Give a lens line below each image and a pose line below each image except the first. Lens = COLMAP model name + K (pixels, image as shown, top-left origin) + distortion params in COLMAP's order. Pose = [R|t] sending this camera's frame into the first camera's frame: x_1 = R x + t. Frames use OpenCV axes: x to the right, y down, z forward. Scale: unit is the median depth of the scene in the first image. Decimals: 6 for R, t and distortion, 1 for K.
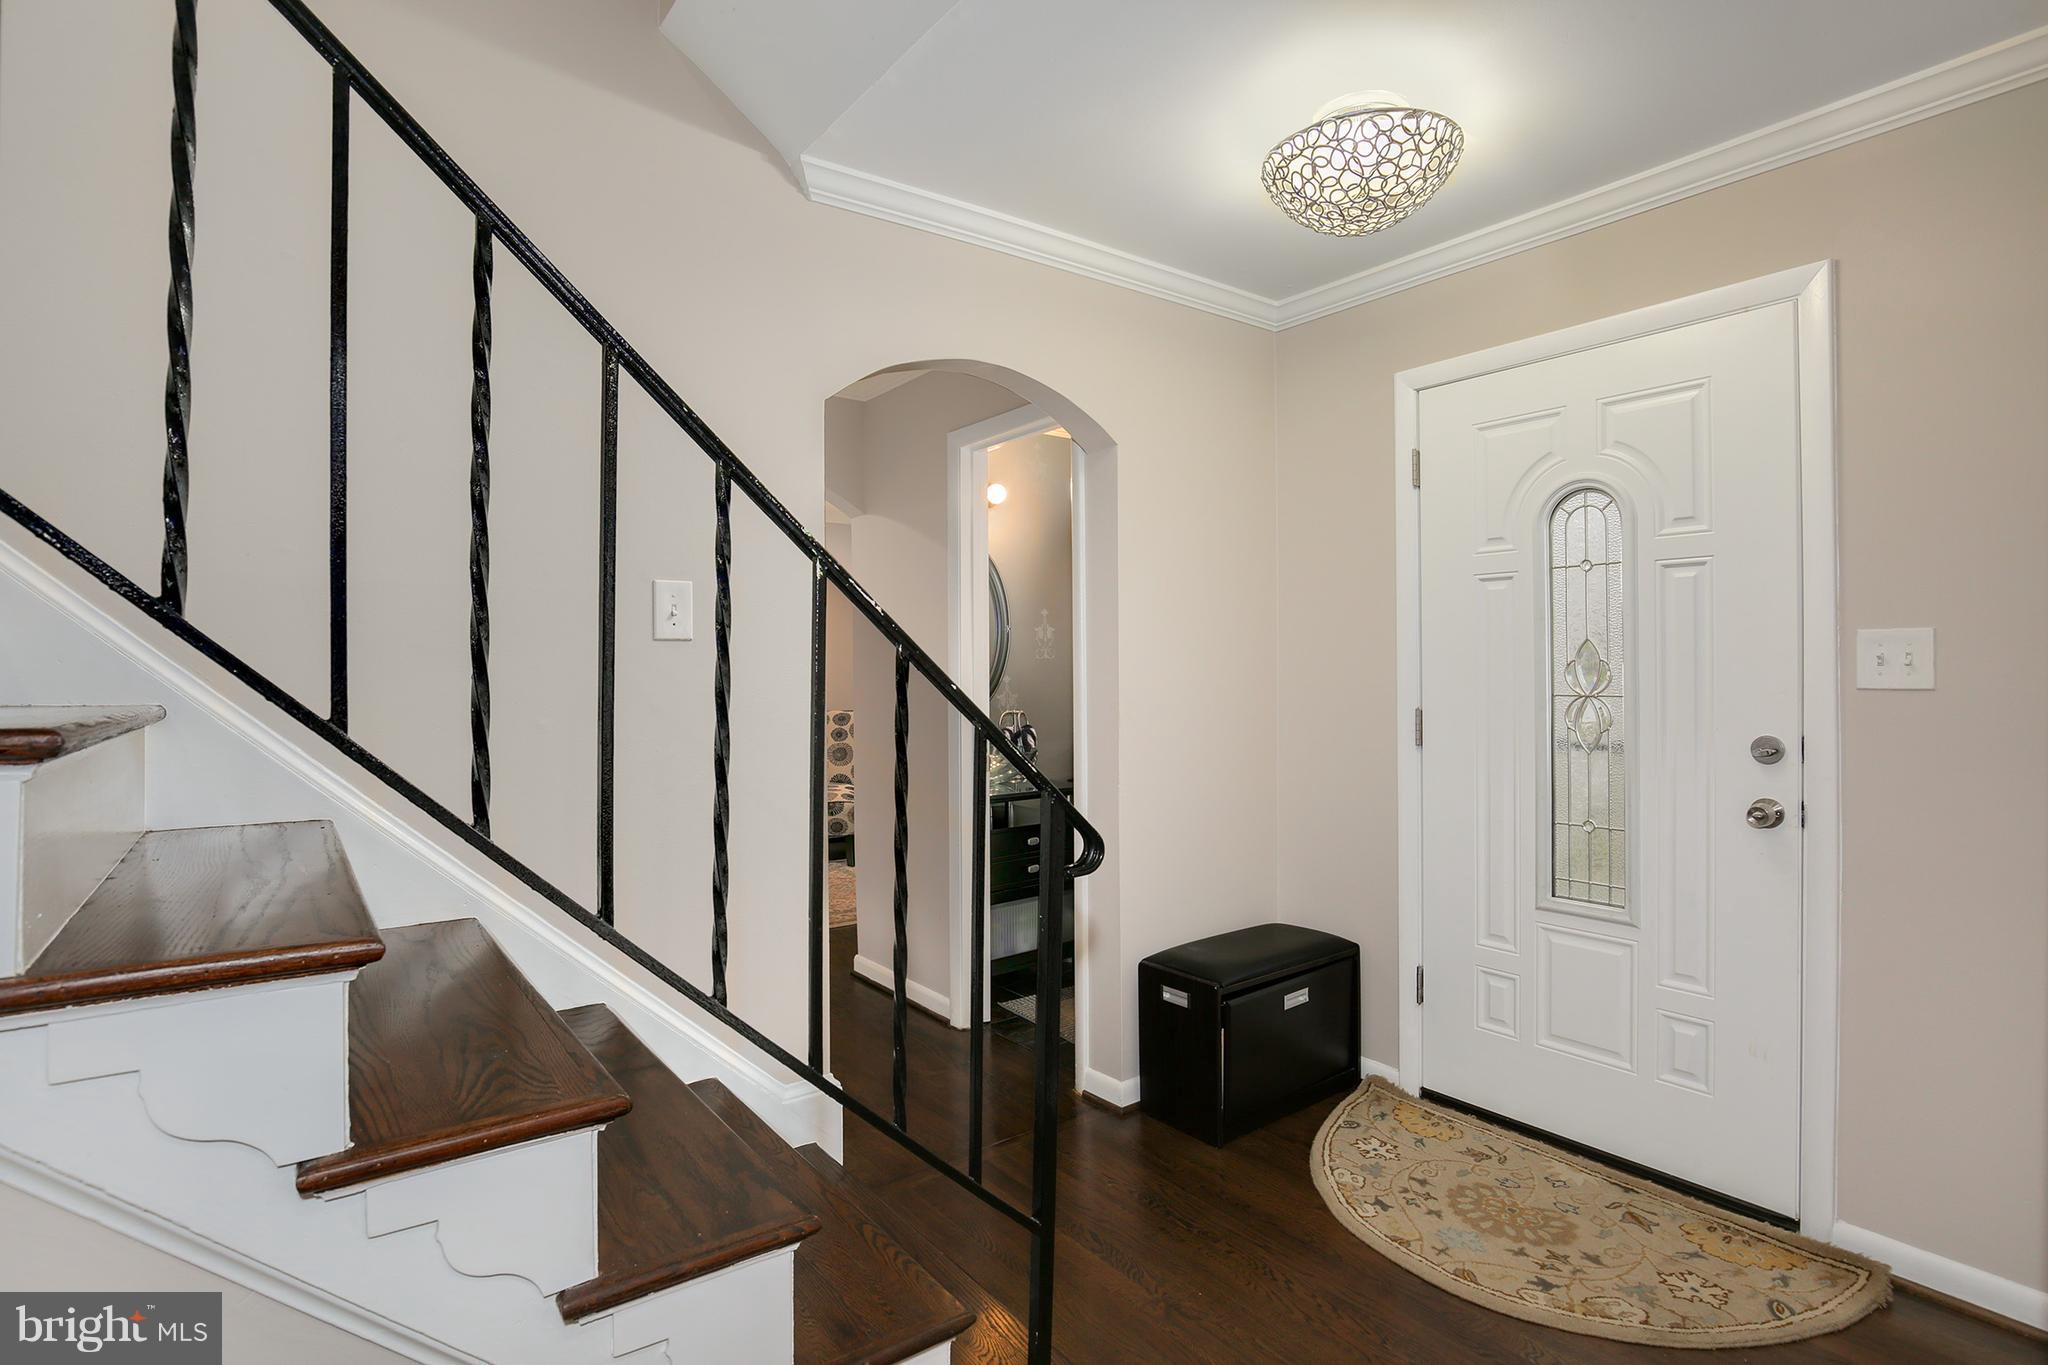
lens RADIAL K [[944.9, 0, 1024.2], [0, 944.9, 685.7], [0, 0, 1]] dist [-0.004874, -0.000036]
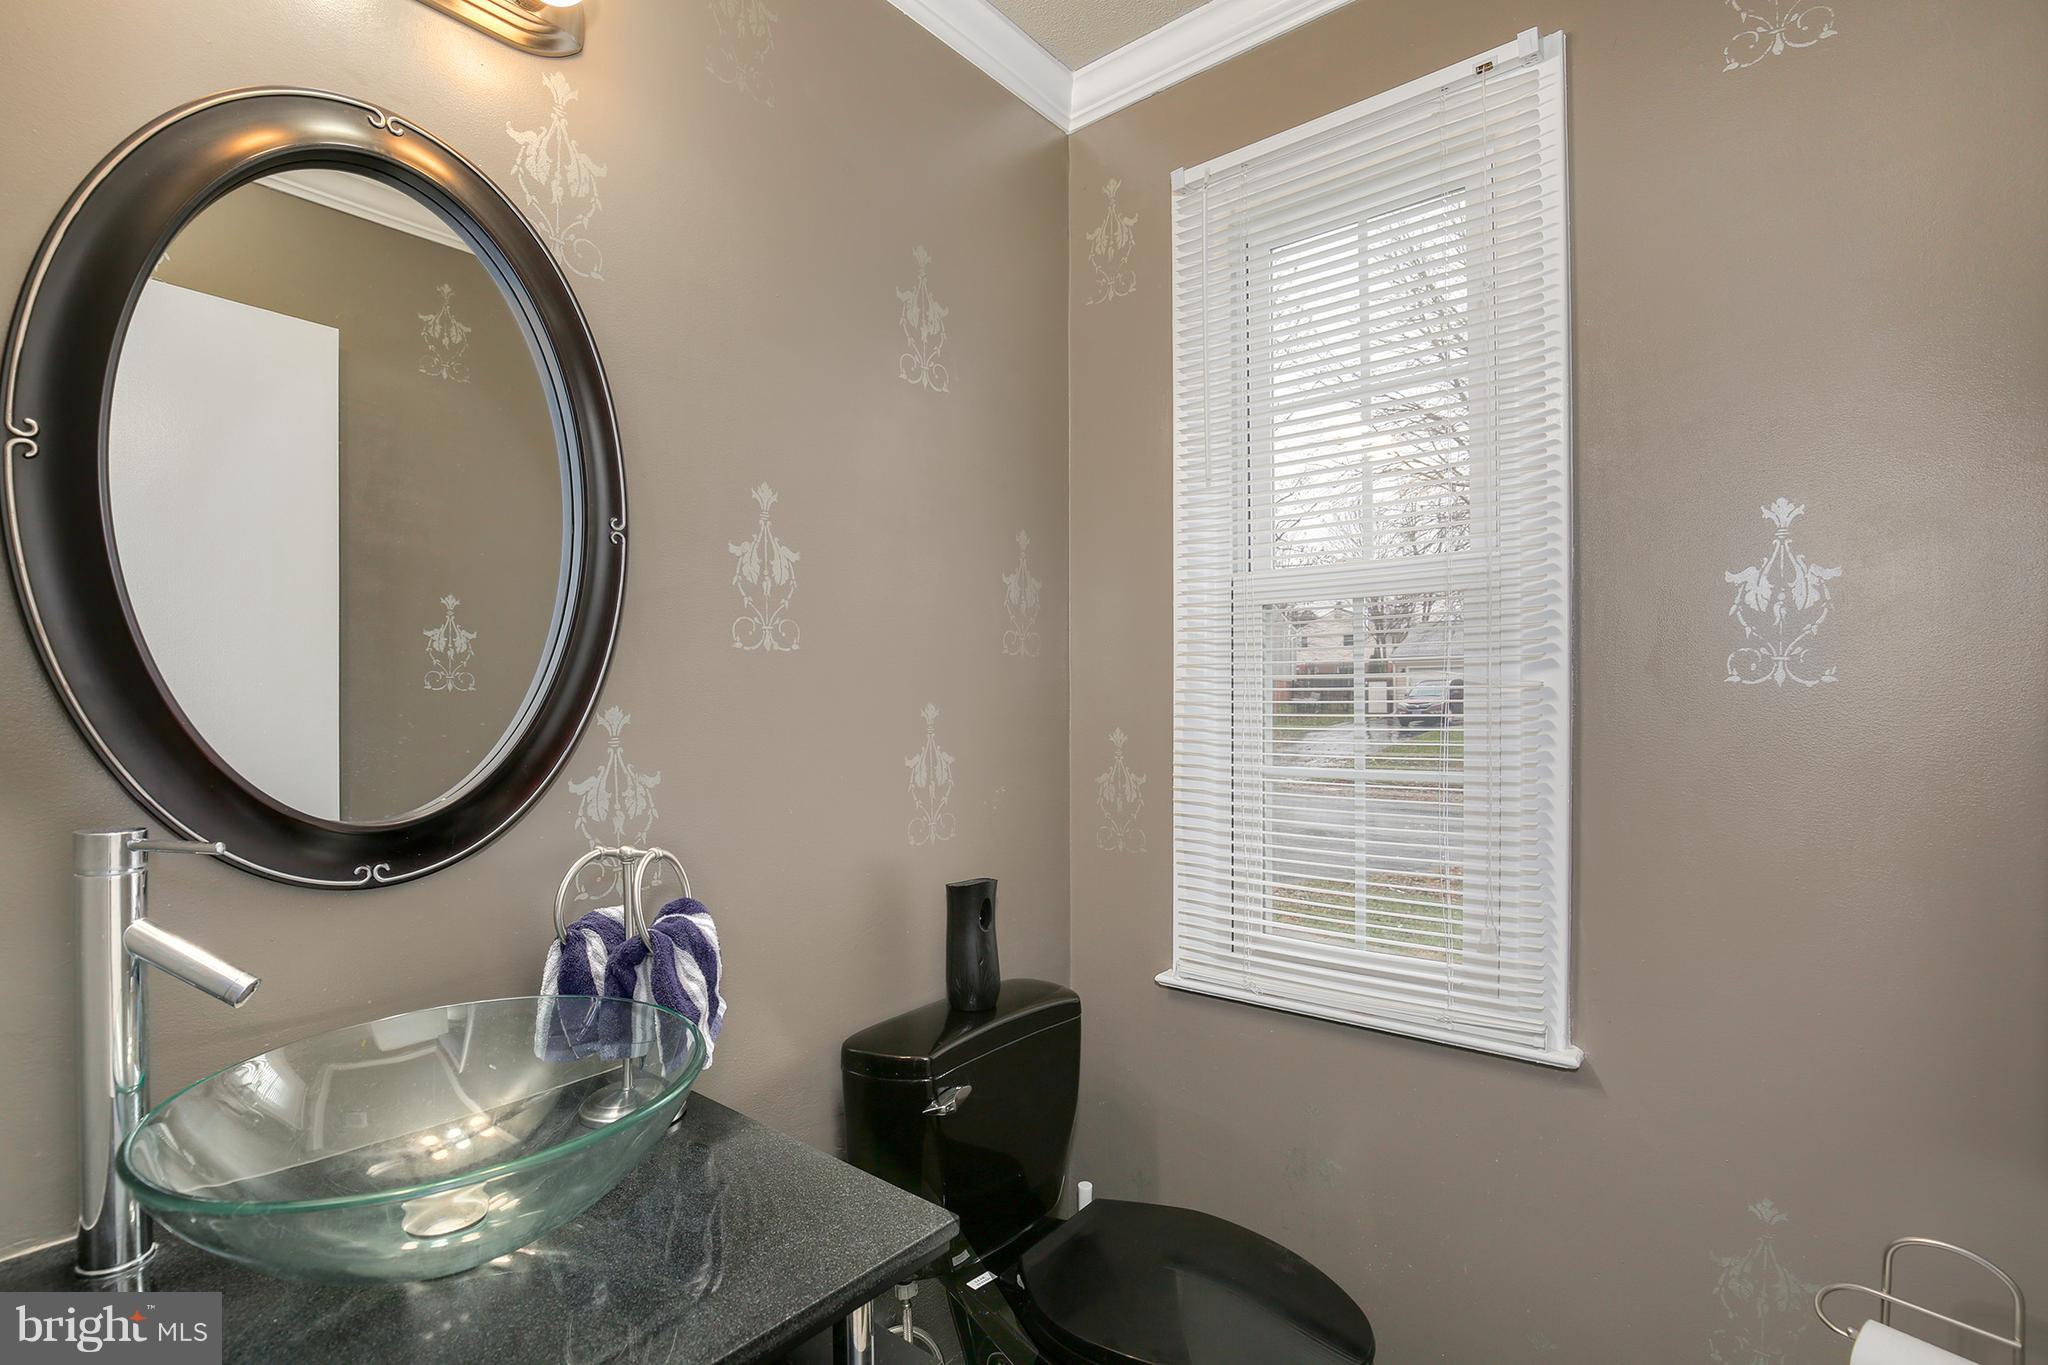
lens RADIAL K [[944.9, 0, 1022.3], [0, 944.9, 692.2], [0, 0, 1]] dist [-0.004874, -0.000036]
pose [[0.973142, -0.005346, 0.230143, 0.034408], [0.005971, 0.999980, -0.002016, -0.014547], [-0.230127, 0.003336, 0.973155, 0.736122]]
